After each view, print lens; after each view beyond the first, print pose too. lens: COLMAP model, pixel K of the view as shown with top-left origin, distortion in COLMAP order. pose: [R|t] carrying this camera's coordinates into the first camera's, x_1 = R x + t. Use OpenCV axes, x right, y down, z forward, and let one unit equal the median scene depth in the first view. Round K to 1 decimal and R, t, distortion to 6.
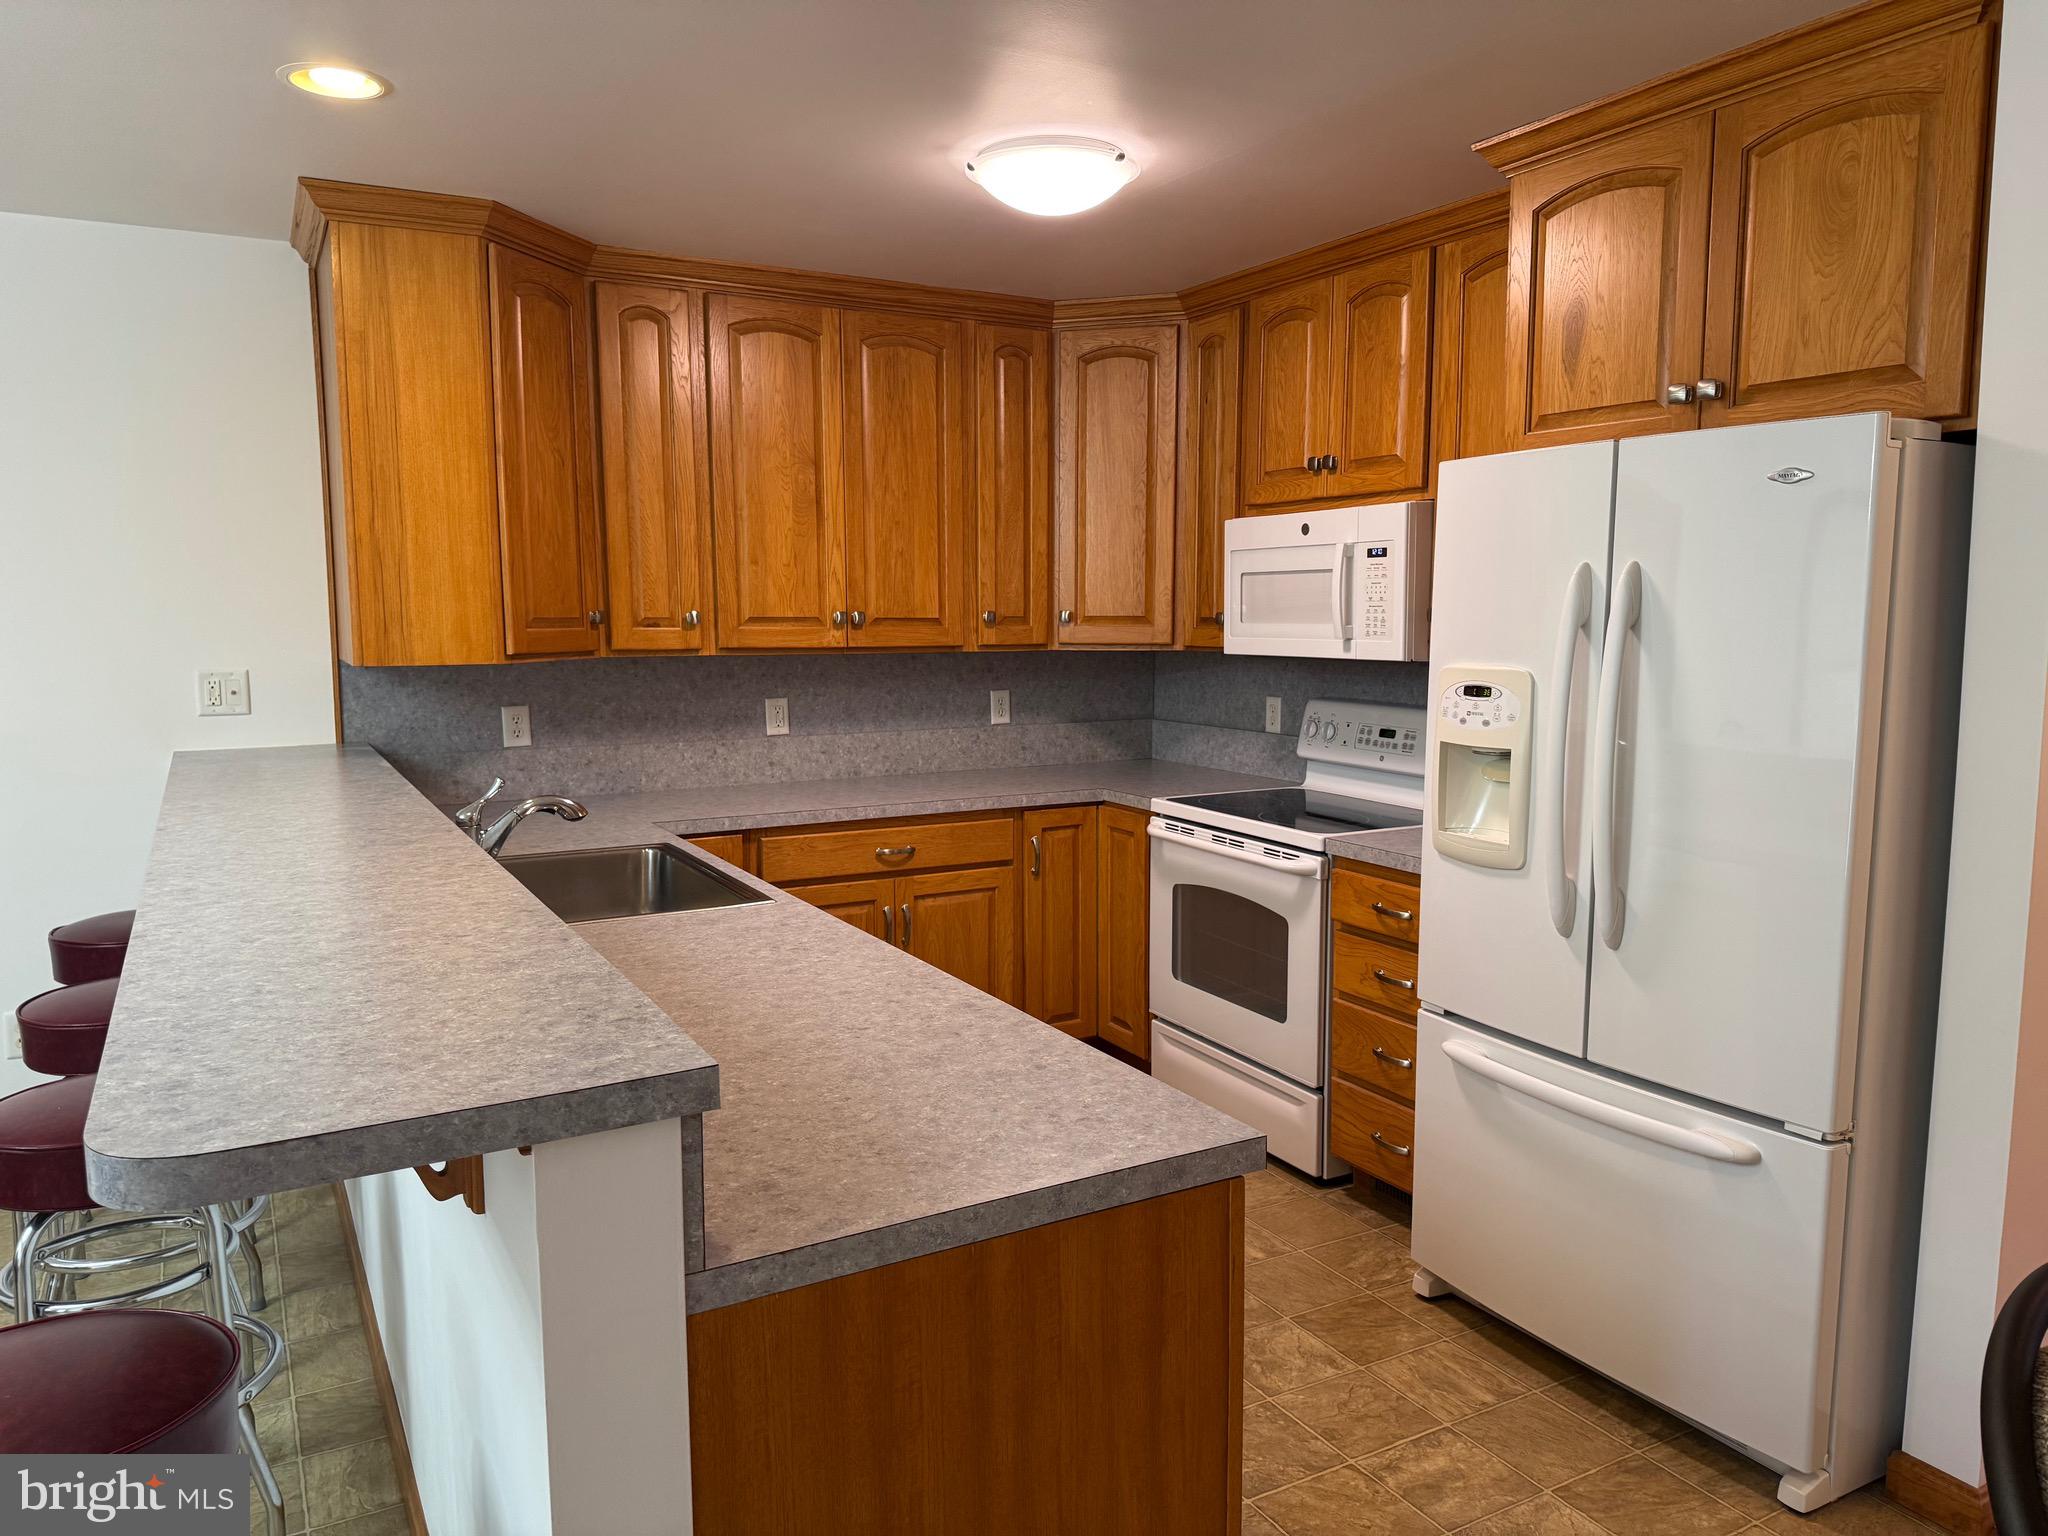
lens RADIAL K [[1445.9, 0, 1022.6], [0, 1445.9, 765.3], [0, 0, 1]] dist [0.063049, -0.089590]
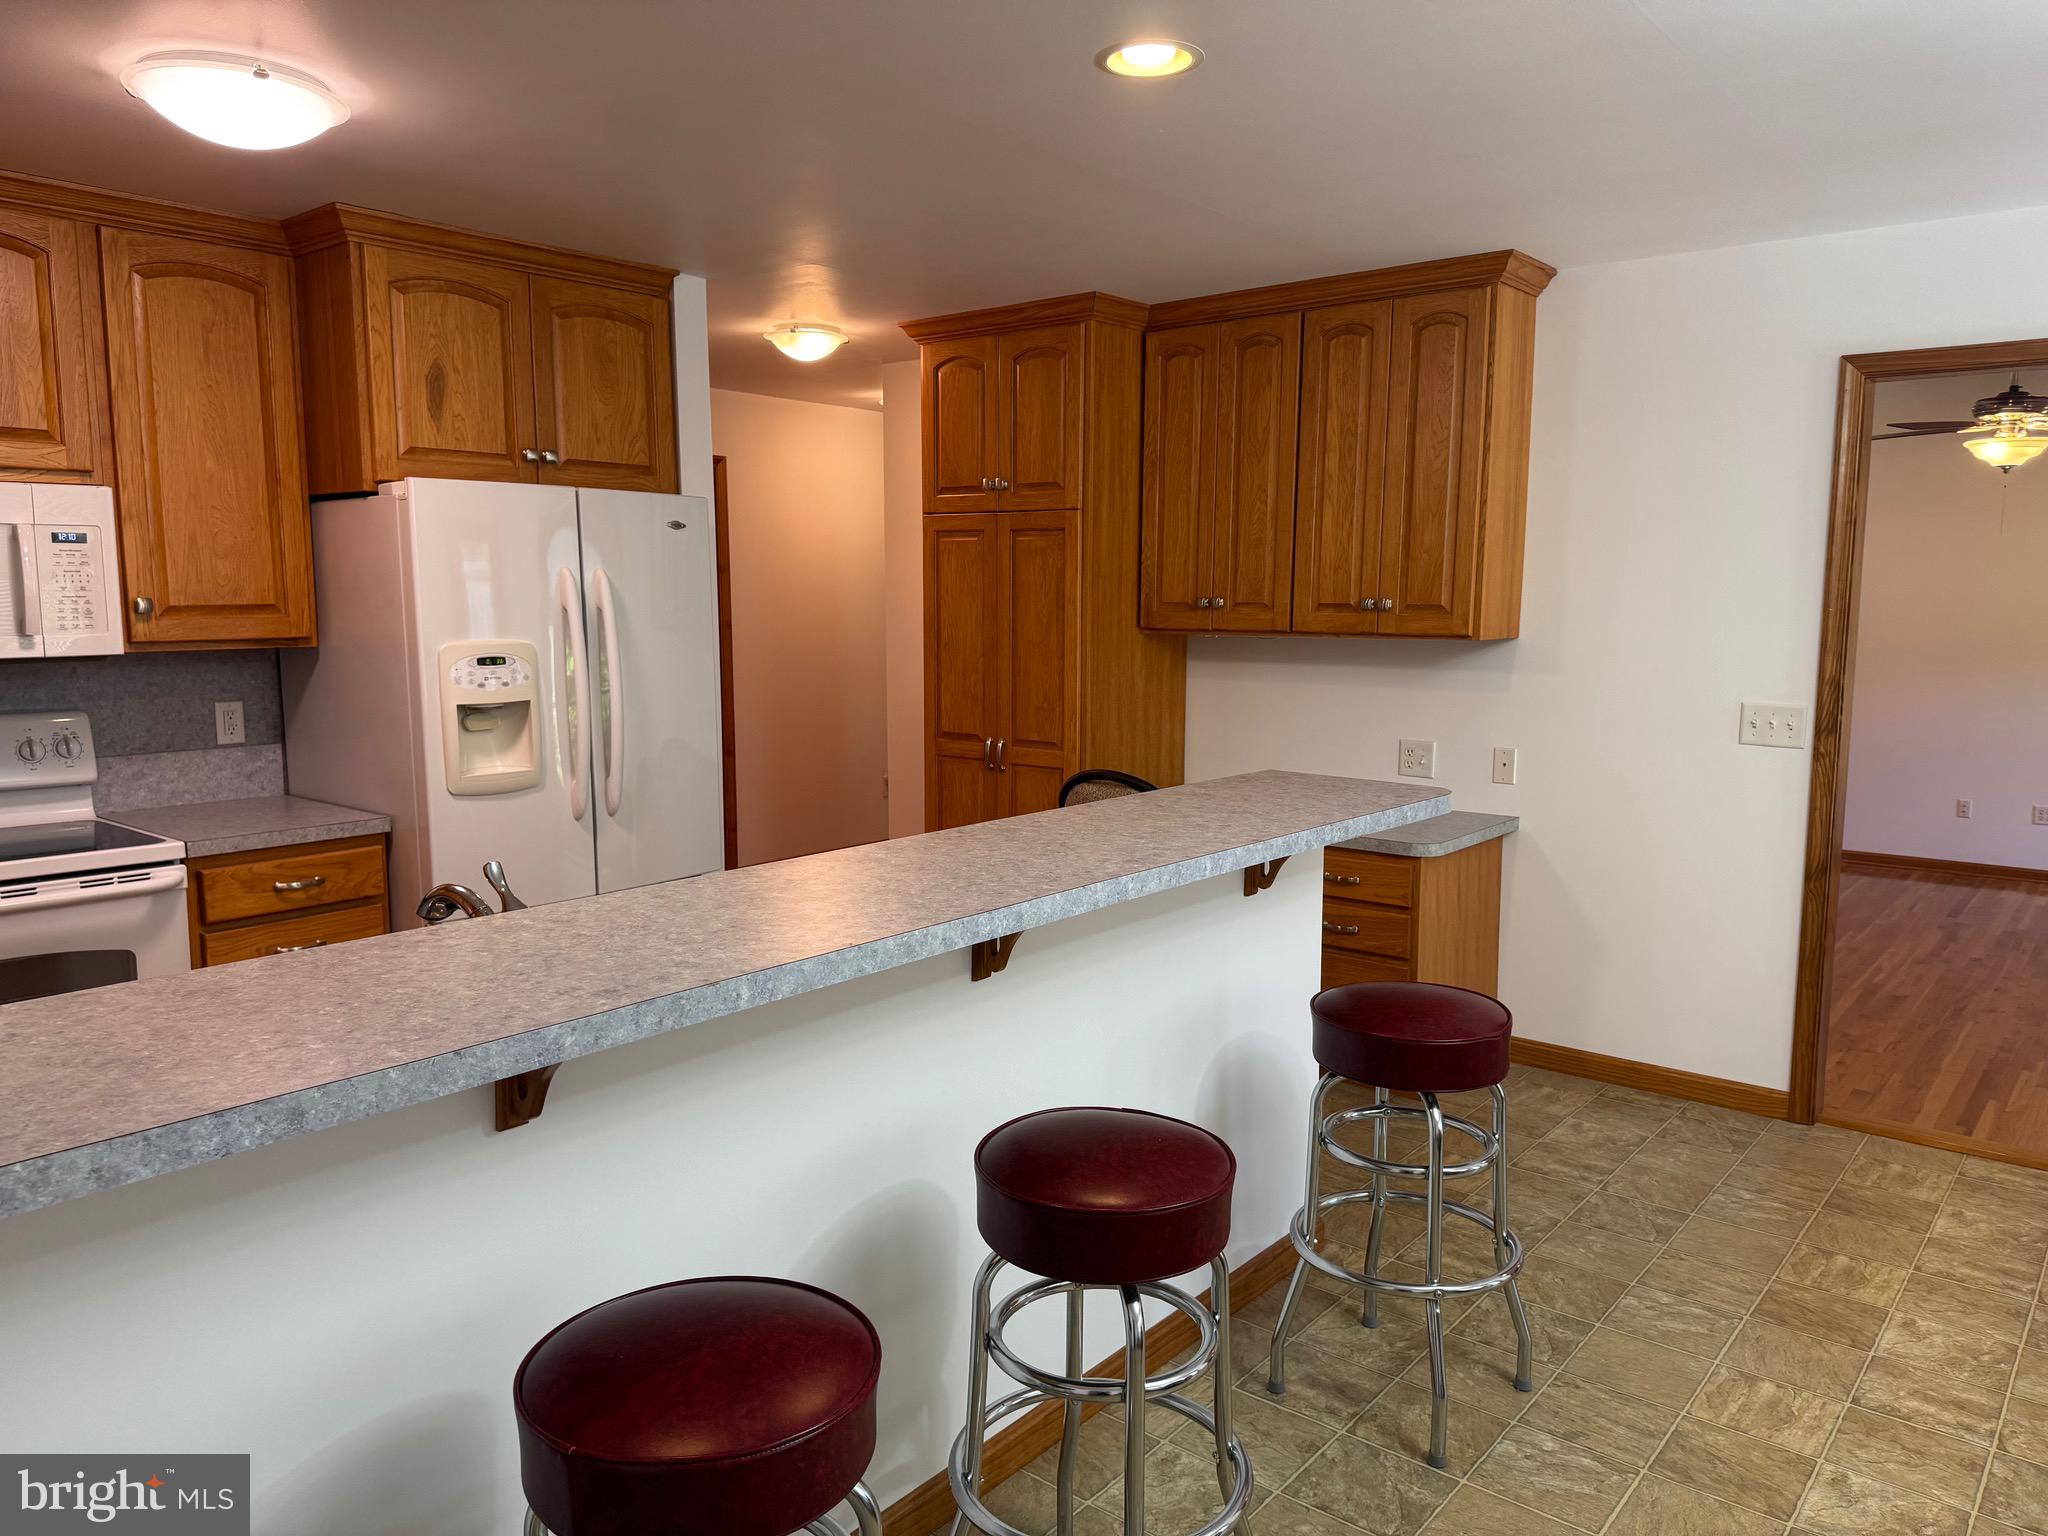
lens RADIAL K [[1445.9, 0, 1029.8], [0, 1445.9, 748.5], [0, 0, 1]] dist [0.063049, -0.089590]
pose [[-0.361804, -0.090570, 0.927844, -1.056122], [0.108950, 0.984342, 0.138568, -0.099872], [-0.925866, 0.151223, -0.346271, 0.997613]]
